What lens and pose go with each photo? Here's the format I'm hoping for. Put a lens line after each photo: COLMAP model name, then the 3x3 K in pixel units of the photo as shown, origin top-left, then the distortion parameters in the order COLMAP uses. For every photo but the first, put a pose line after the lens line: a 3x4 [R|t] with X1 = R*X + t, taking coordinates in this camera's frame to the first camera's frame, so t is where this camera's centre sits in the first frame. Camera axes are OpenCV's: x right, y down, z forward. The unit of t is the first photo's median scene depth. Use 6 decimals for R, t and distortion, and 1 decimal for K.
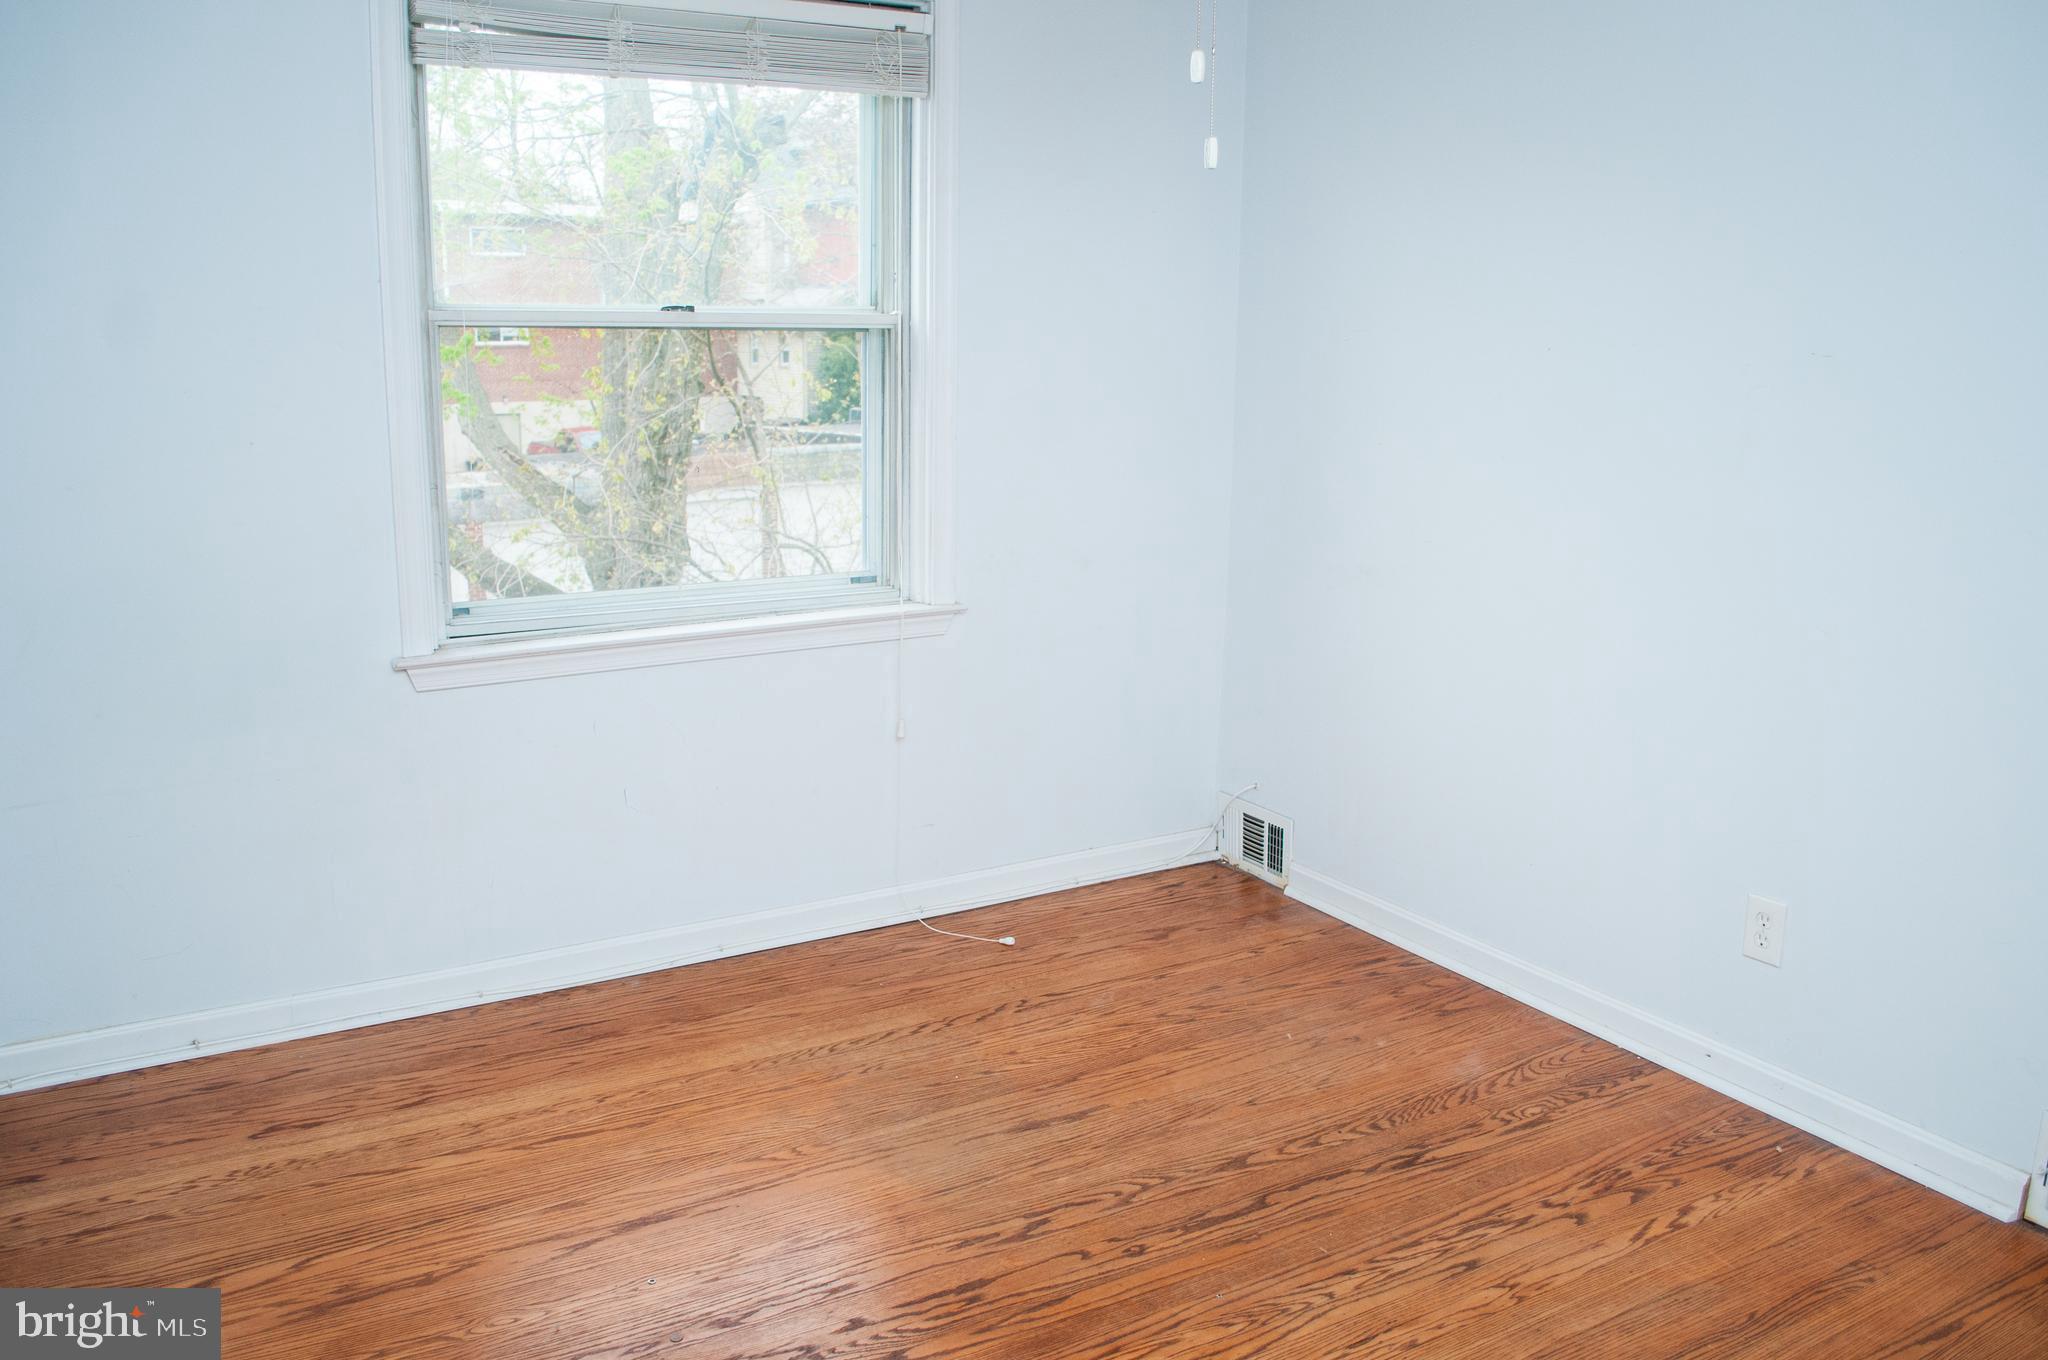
lens RADIAL K [[1675.1, 0, 1040.8], [0, 1675.1, 681.6], [0, 0, 1]] dist [-0.083284, 0.011329]
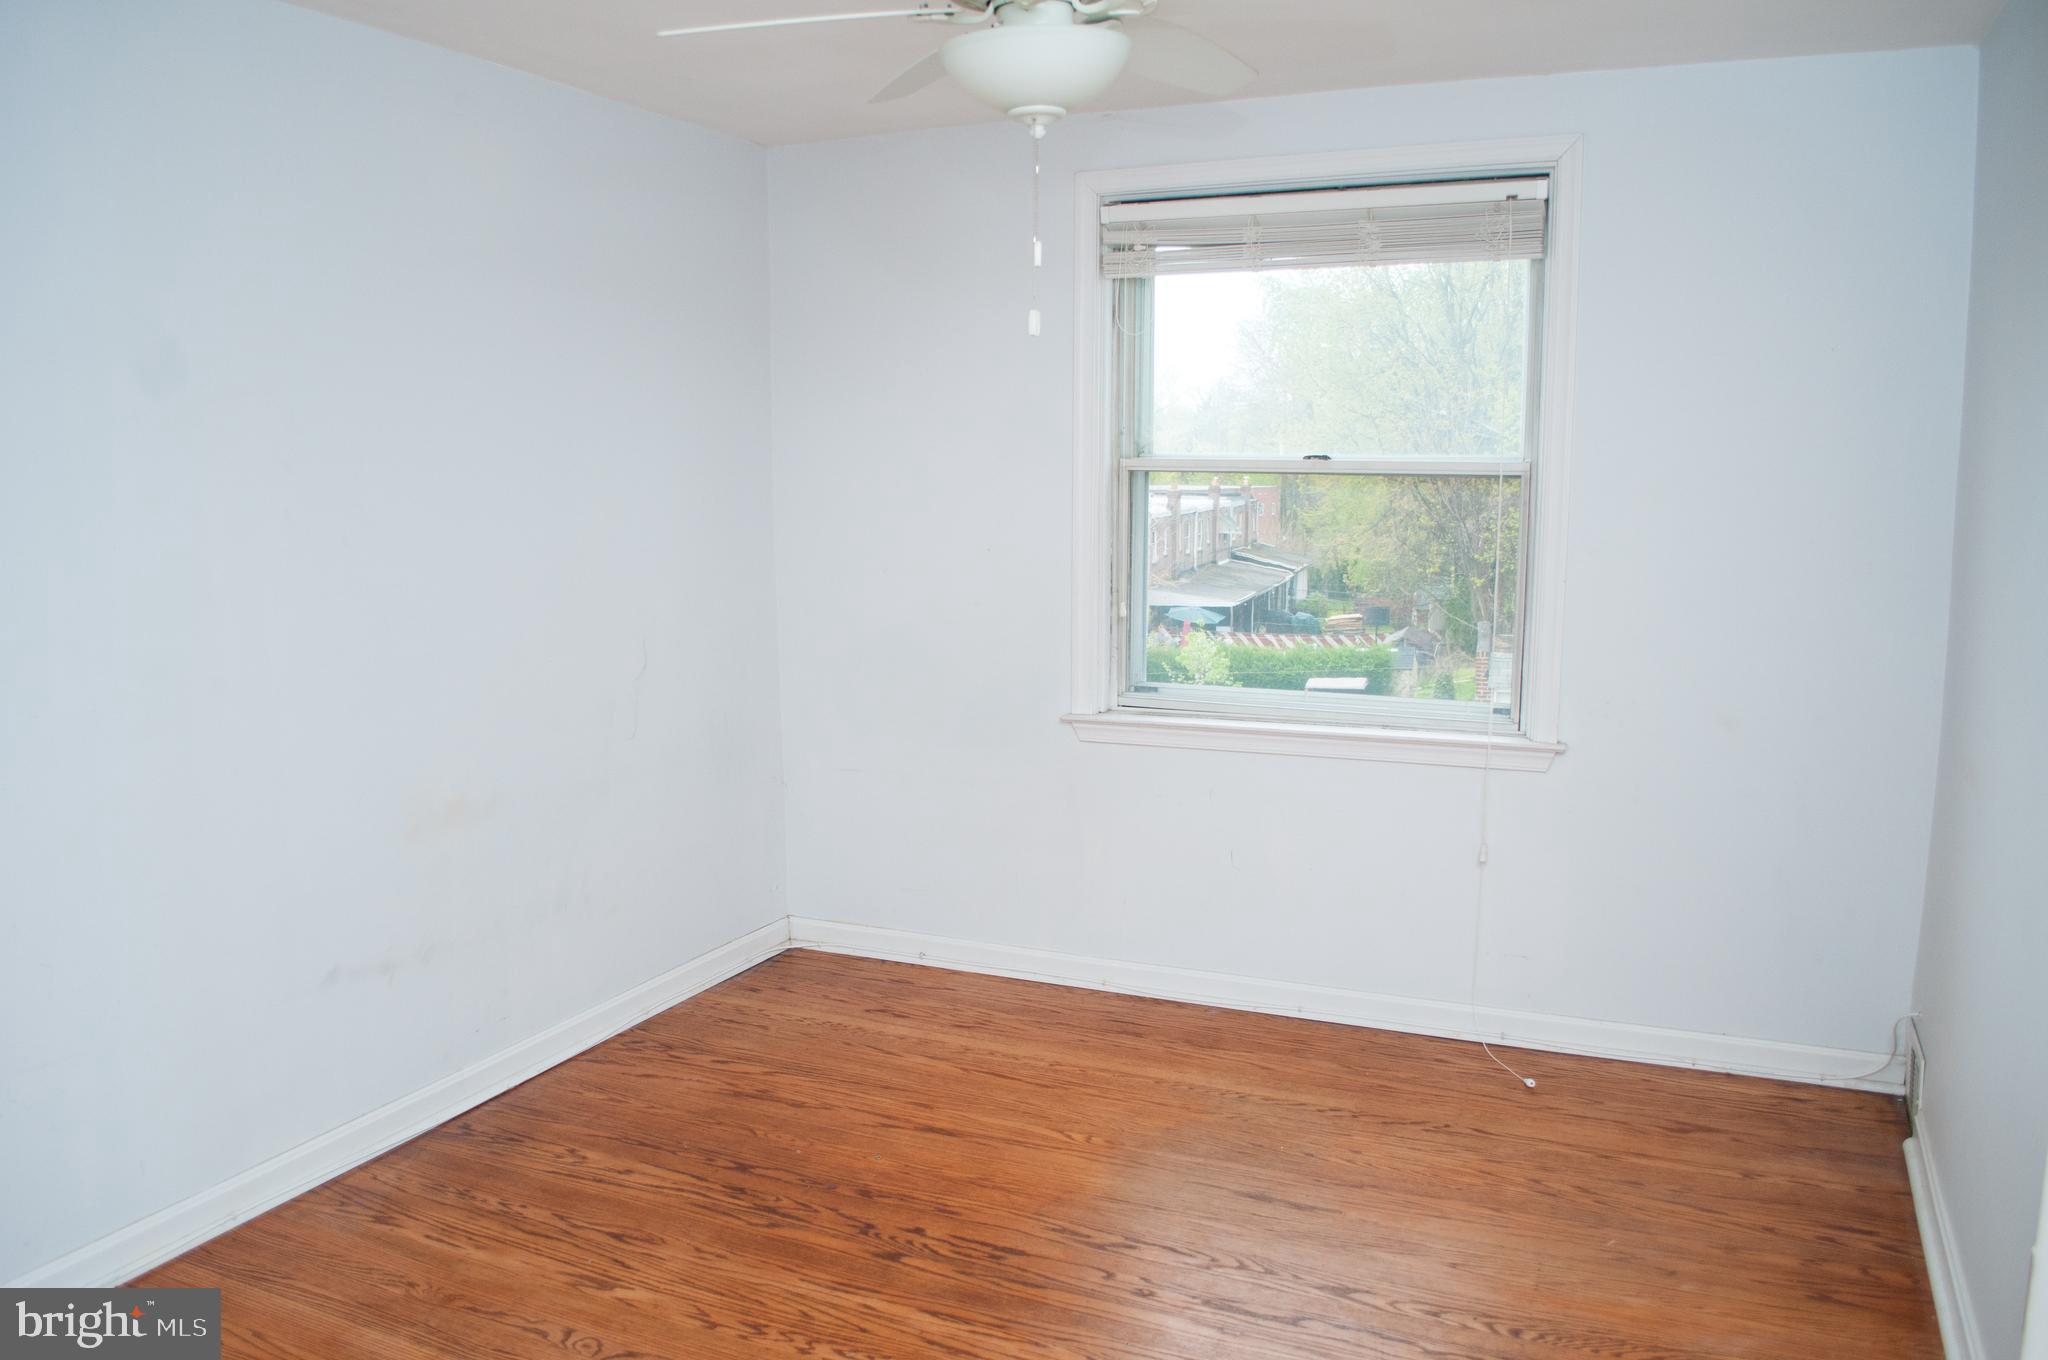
lens RADIAL K [[1597.0, 0, 1024.0], [0, 1597.0, 680.0], [0, 0, 1]] dist [-0.078061, -0.001976]
pose [[0.564340, 0.098575, -0.819636, 0.629636], [-0.171002, 0.985270, 0.000756, -0.034331], [0.807638, 0.139733, 0.572884, 0.210813]]
